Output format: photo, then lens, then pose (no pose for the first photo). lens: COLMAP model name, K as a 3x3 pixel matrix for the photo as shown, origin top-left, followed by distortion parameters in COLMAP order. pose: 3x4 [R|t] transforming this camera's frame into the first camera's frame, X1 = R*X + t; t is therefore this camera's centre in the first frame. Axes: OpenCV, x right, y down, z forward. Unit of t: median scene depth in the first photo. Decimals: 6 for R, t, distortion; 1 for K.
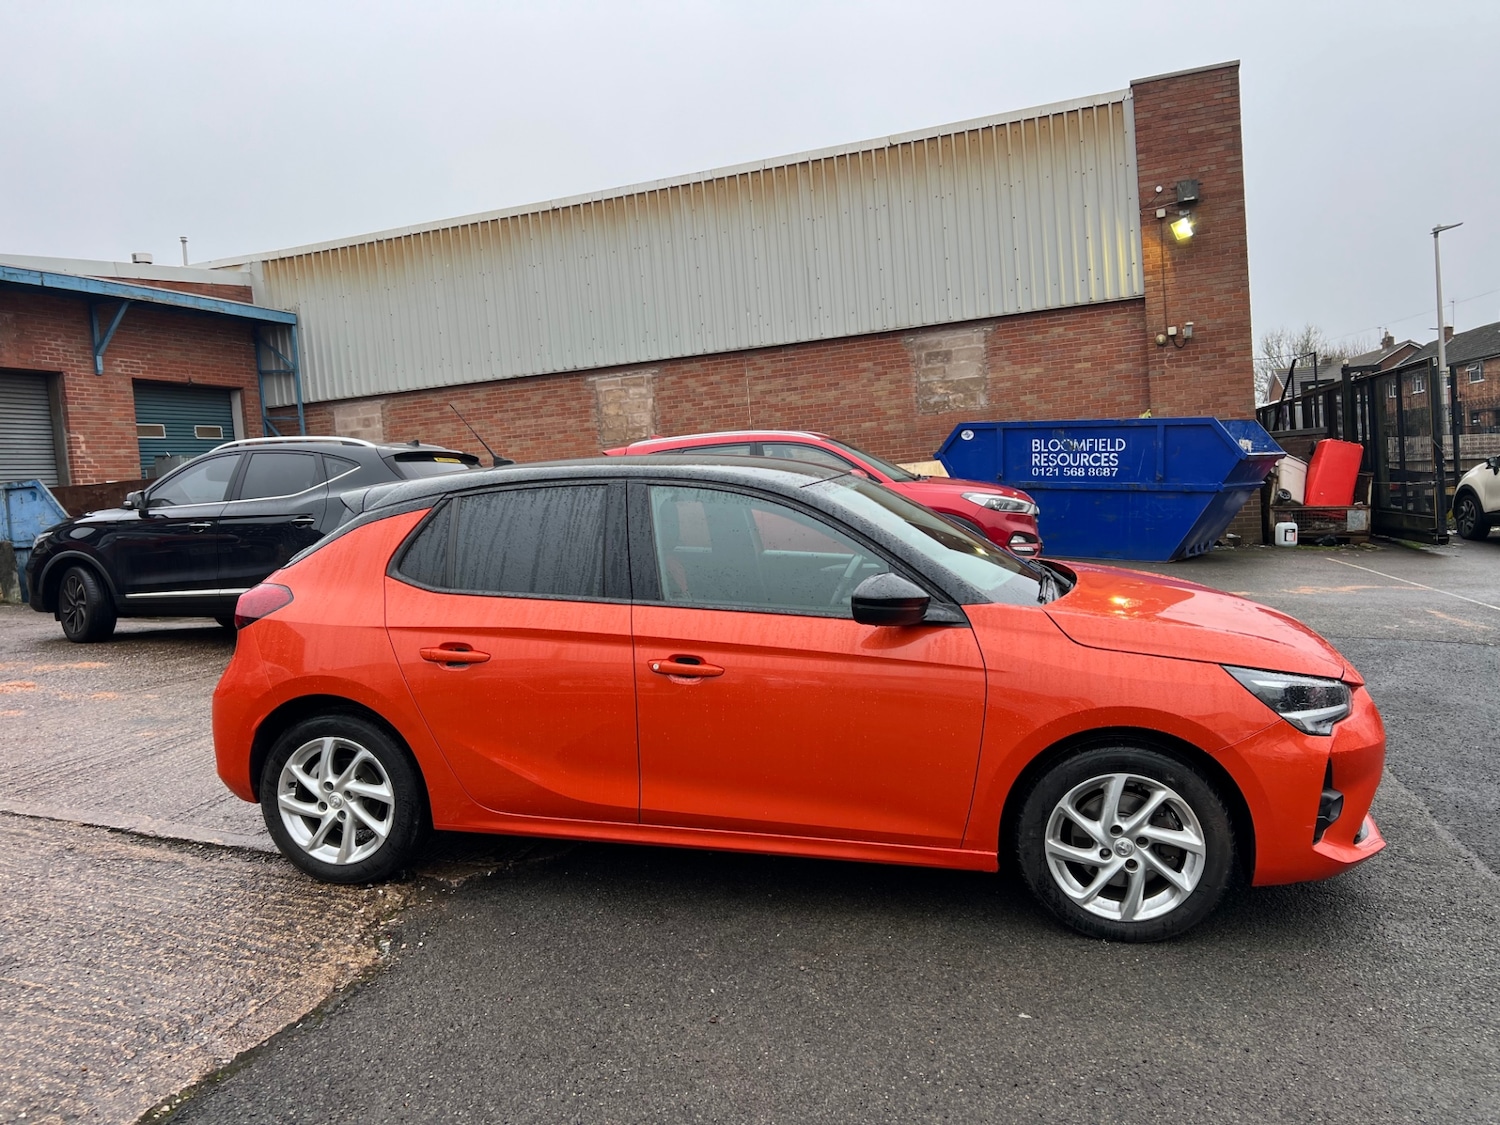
lens RADIAL K [[1124.8, 0, 750.7], [0, 1124.8, 561.5], [0, 0, 1]] dist [0.064599, -0.069445]
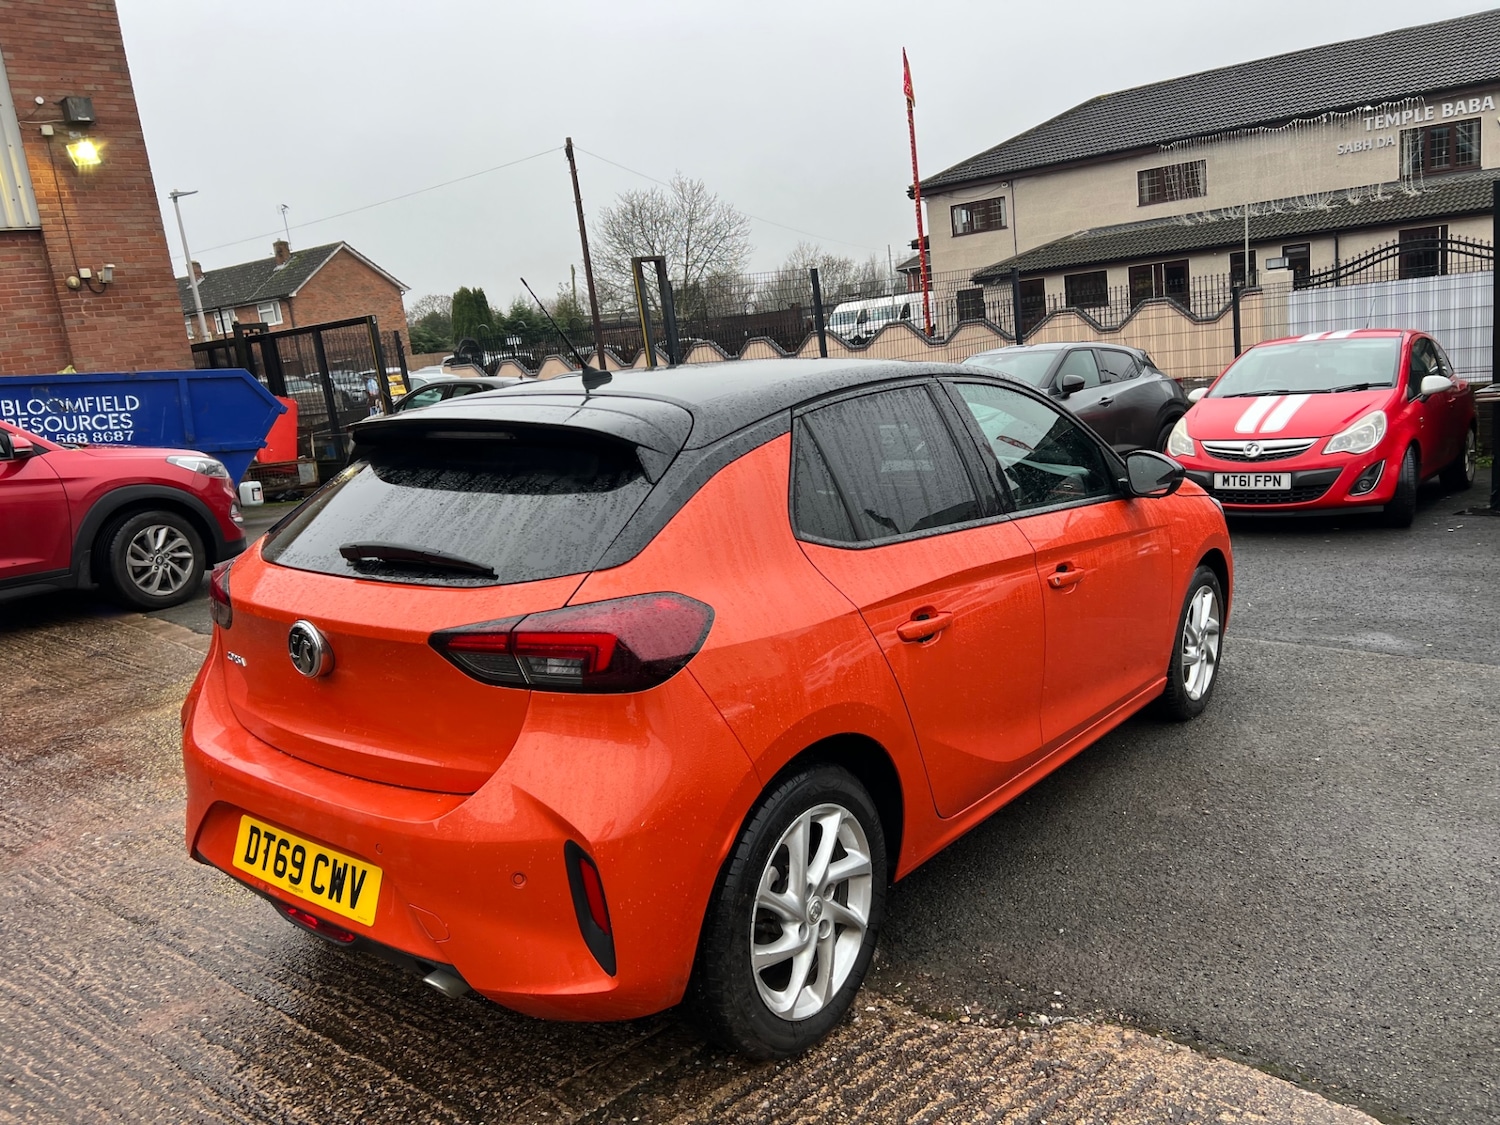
lens RADIAL K [[1124.8, 0, 757.8], [0, 1124.8, 569.9], [0, 0, 1]] dist [0.064599, -0.069445]
pose [[0.420945, -0.162097, 0.892485, -0.223567], [0.136651, 0.984007, 0.114267, -0.011393], [-0.896734, 0.073859, 0.436363, 0.185799]]
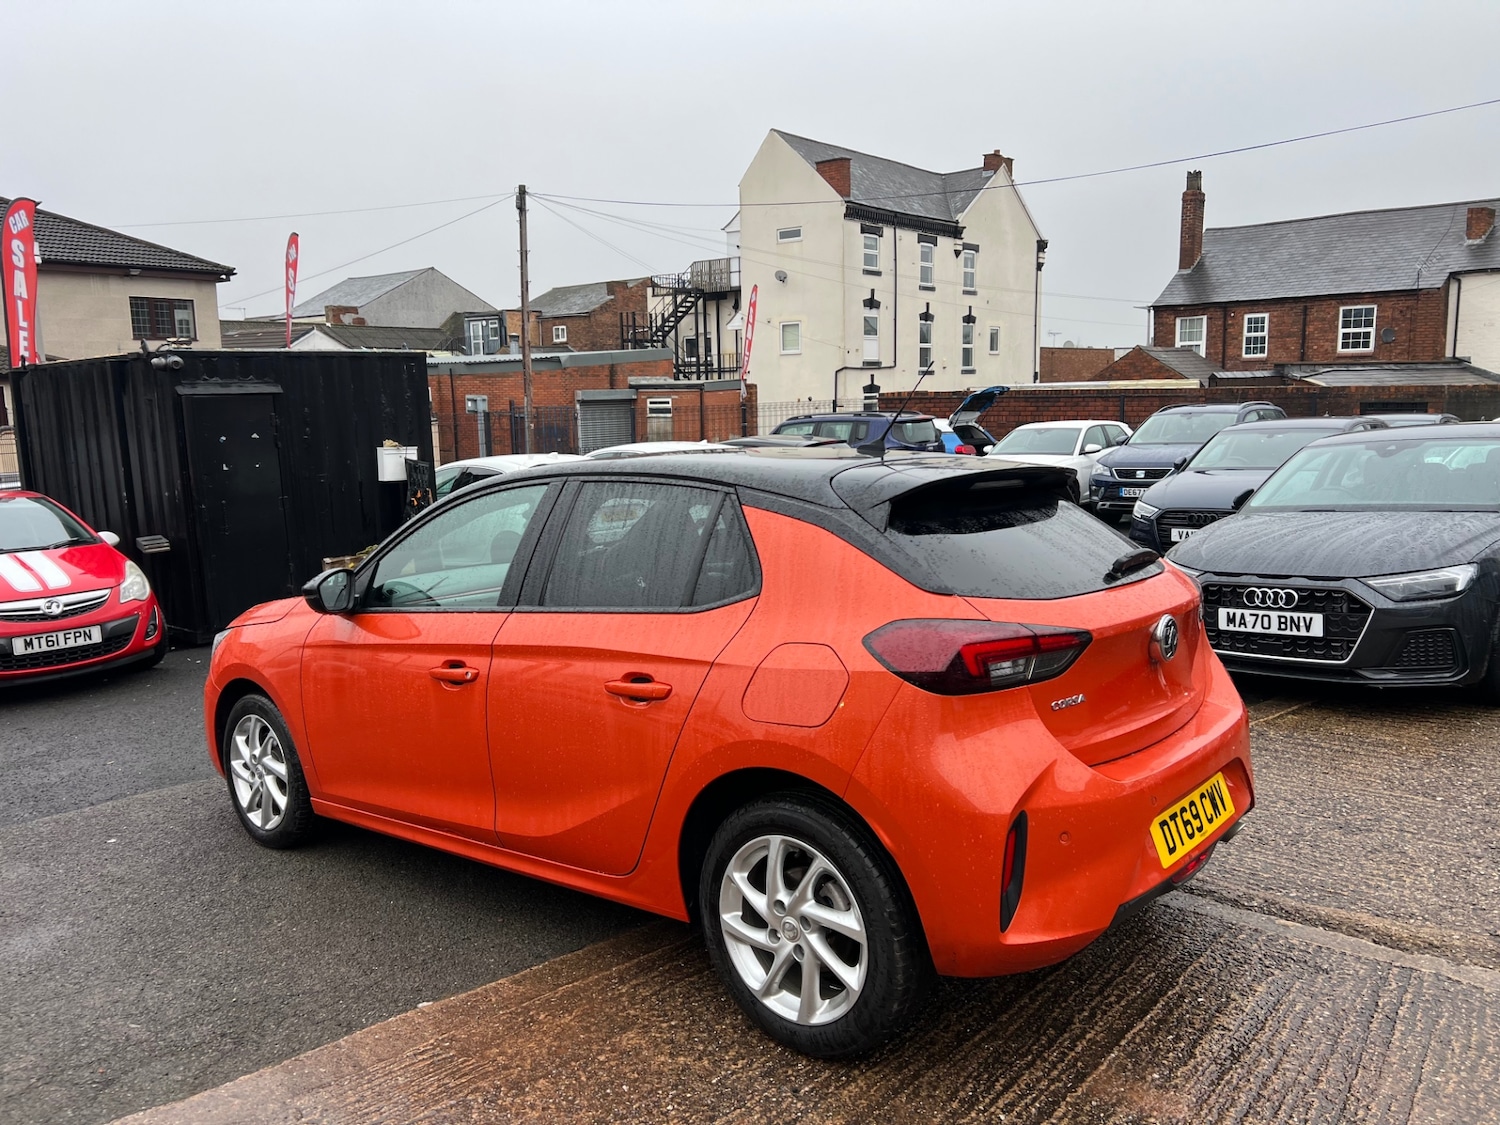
lens RADIAL K [[1124.8, 0, 740.2], [0, 1124.8, 571.5], [0, 0, 1]] dist [0.064599, -0.069445]
pose [[-0.887035, 0.018799, 0.461319, -0.140536], [0.113434, 0.977419, 0.178284, -0.043371], [-0.447550, 0.210473, -0.869138, 0.493643]]
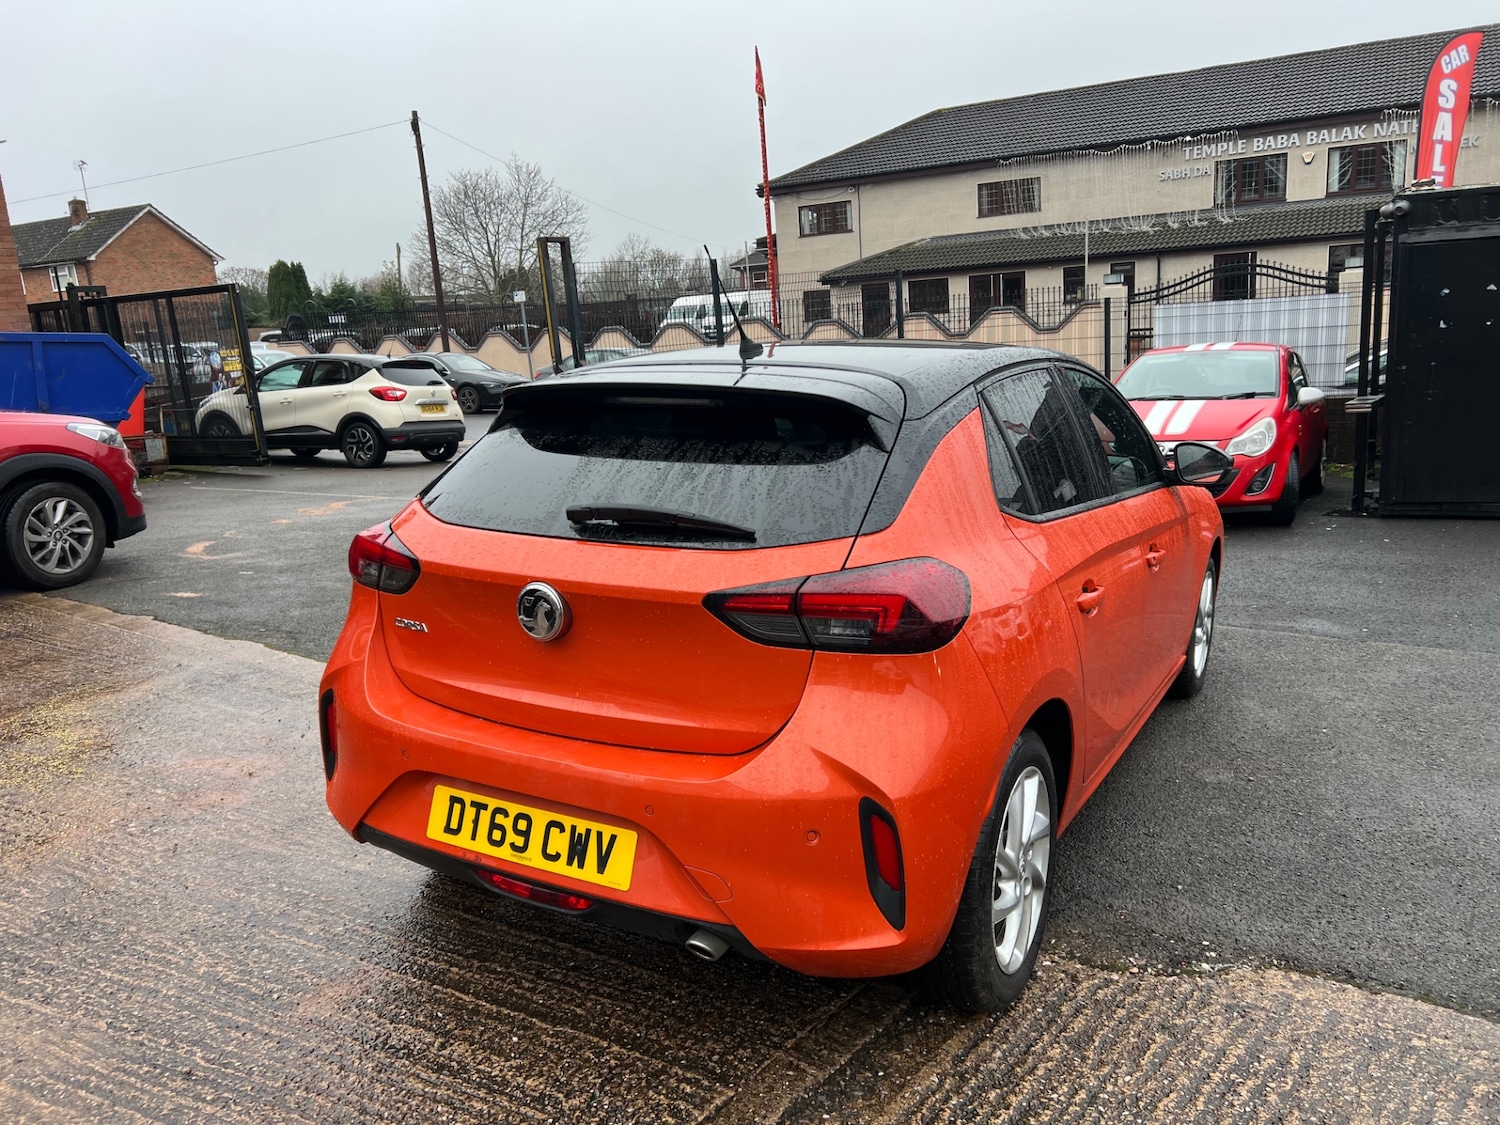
lens RADIAL K [[1124.8, 0, 743.0], [0, 1124.8, 571.1], [0, 0, 1]] dist [0.064599, -0.069445]
pose [[0.287673, -0.162537, 0.943836, -0.245751], [0.105069, 0.984901, 0.137585, -0.014609], [-0.951948, 0.059589, 0.300408, 0.236046]]
